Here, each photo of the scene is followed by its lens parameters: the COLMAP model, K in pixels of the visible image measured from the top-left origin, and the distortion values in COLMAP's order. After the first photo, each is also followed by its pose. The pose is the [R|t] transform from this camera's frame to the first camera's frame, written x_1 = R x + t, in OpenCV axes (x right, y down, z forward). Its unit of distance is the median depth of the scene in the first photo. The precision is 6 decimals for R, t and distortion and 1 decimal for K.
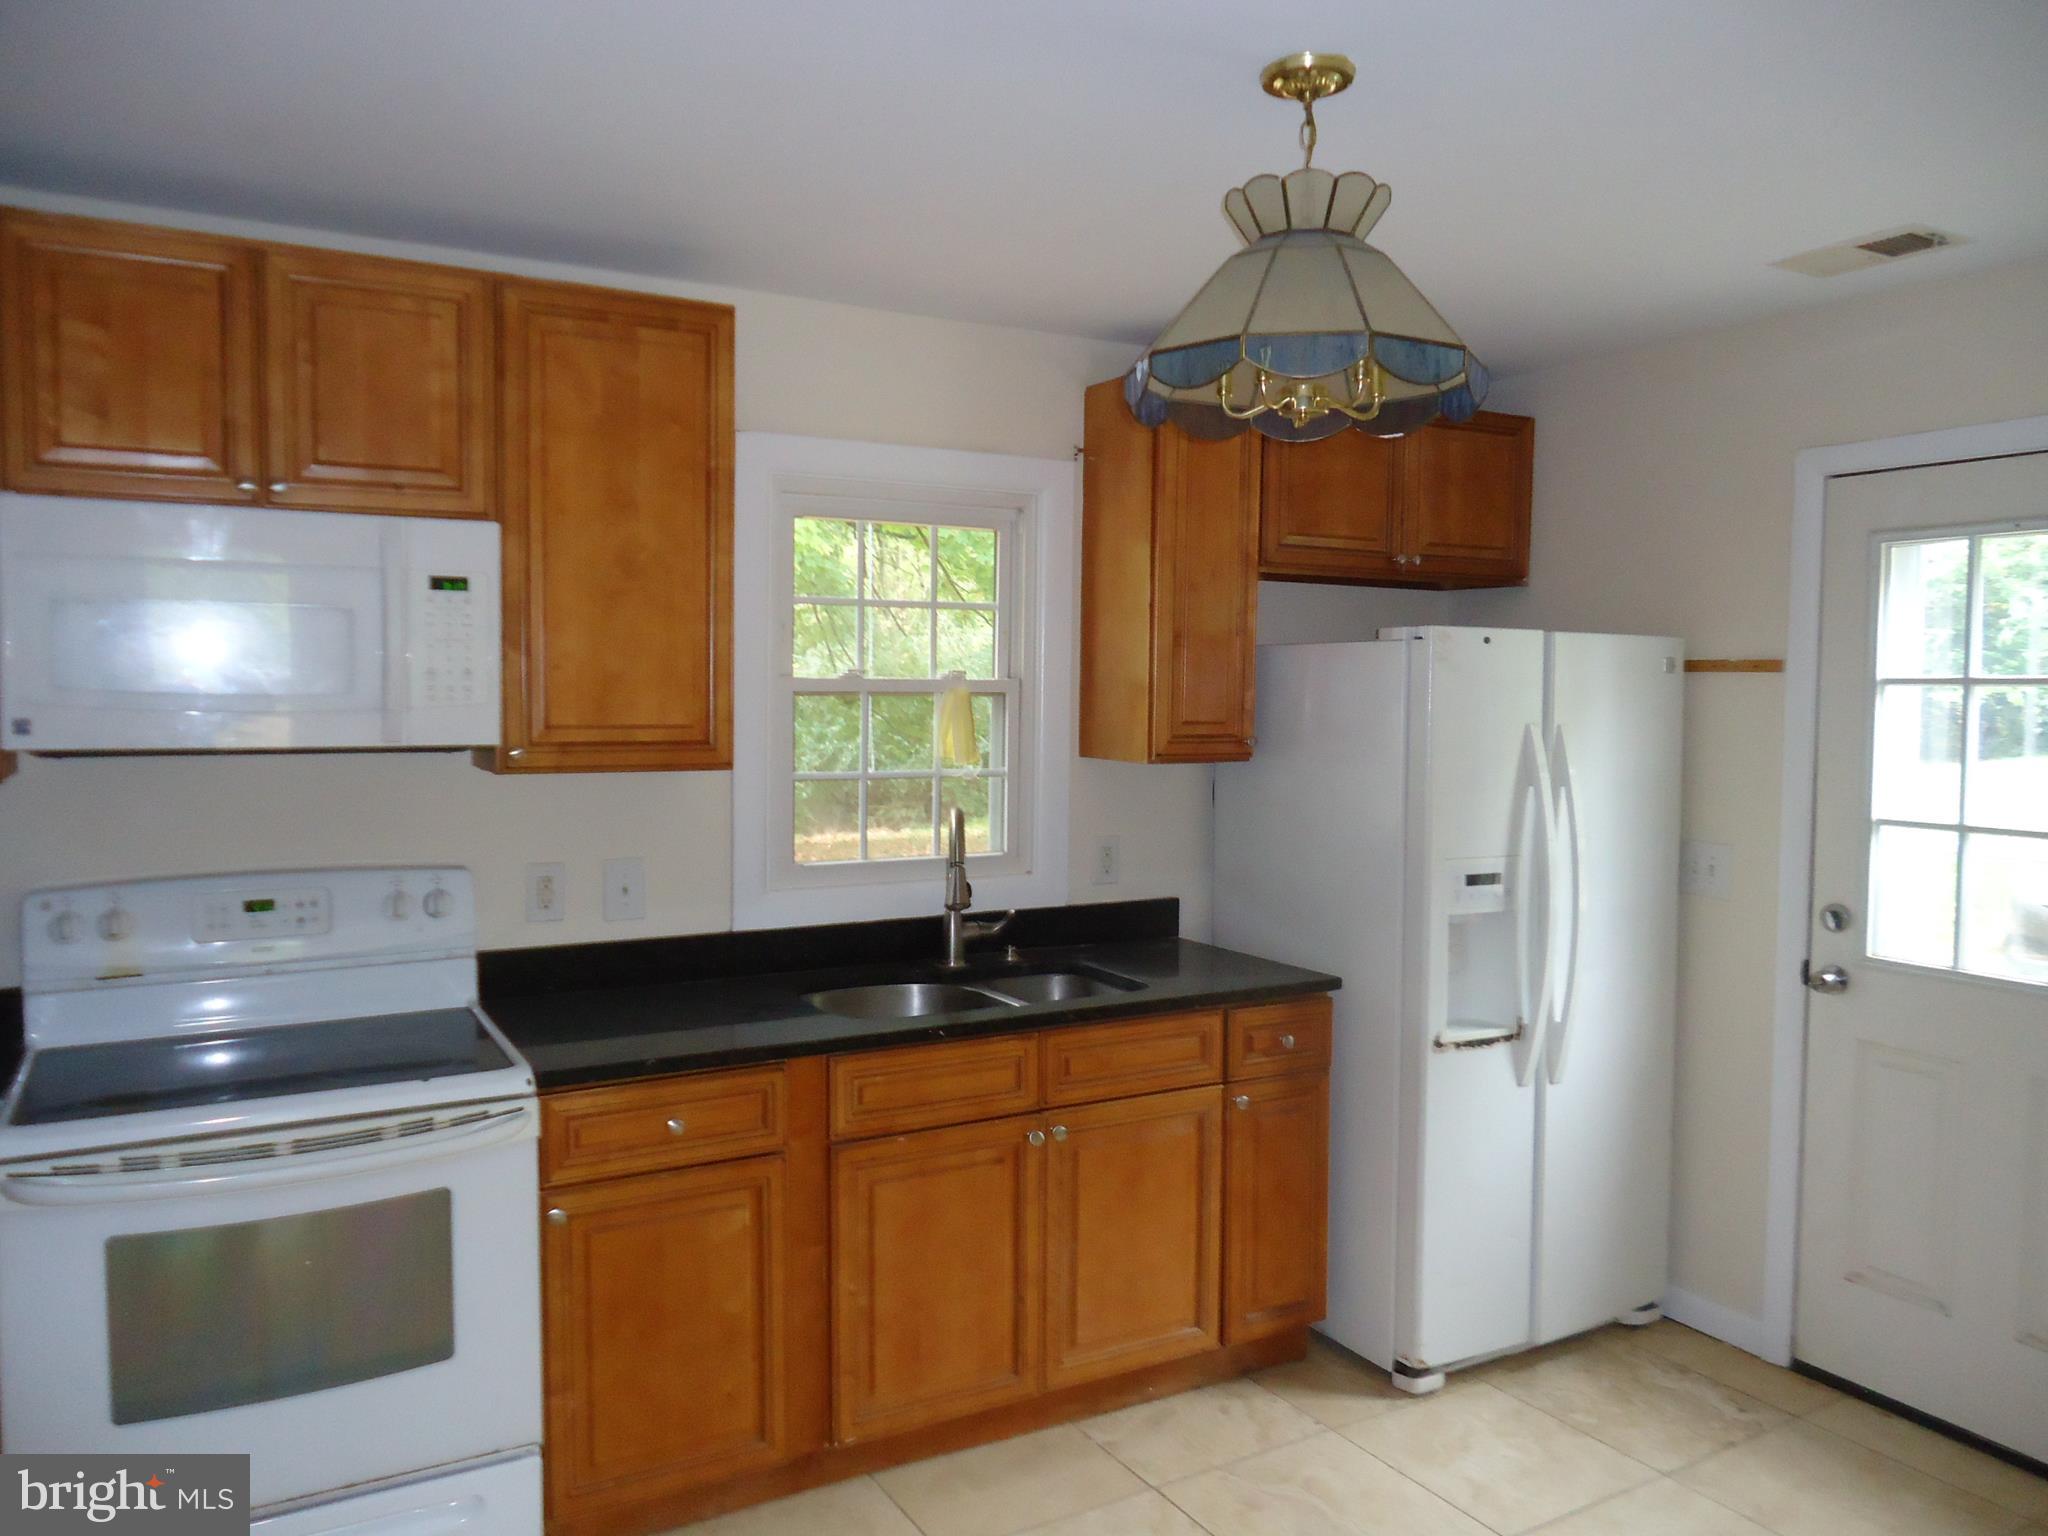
lens RADIAL K [[1508.0, 0, 1012.4], [0, 1508.0, 768.7], [0, 0, 1]] dist [-0.010357, -0.002422]
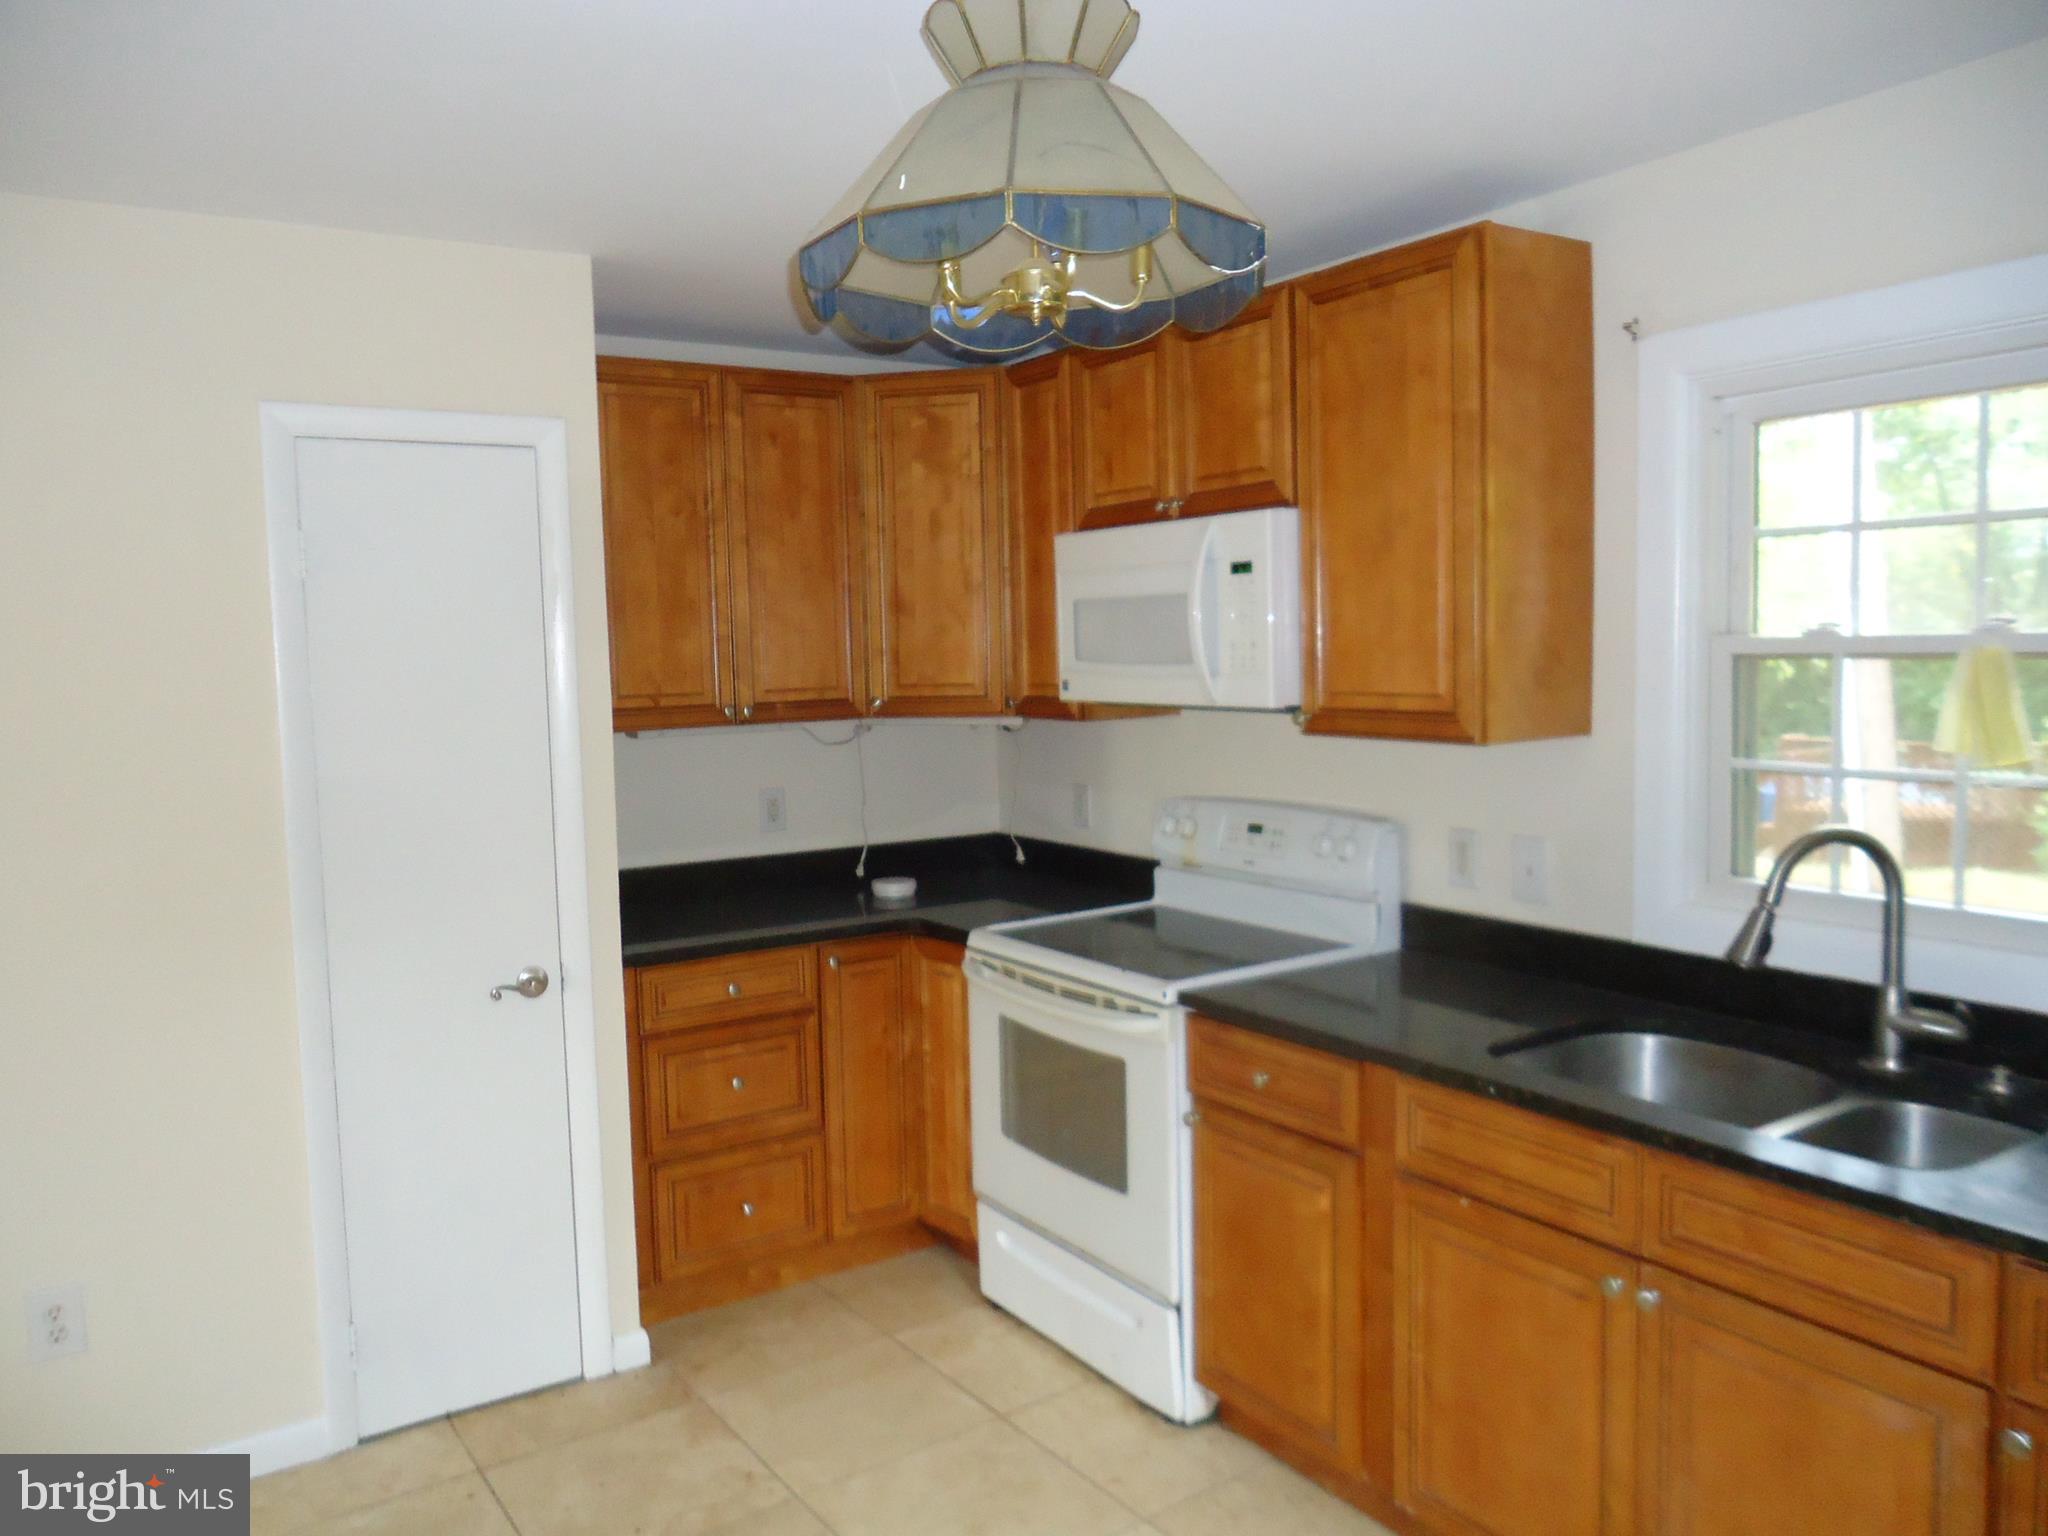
lens RADIAL K [[1508.0, 0, 1011.0], [0, 1508.0, 767.3], [0, 0, 1]] dist [-0.010357, -0.002422]
pose [[0.047601, 0.076544, -0.995929, 0.694763], [-0.027400, 0.996784, 0.075300, -0.046307], [0.998491, 0.023704, 0.049545, 0.677322]]
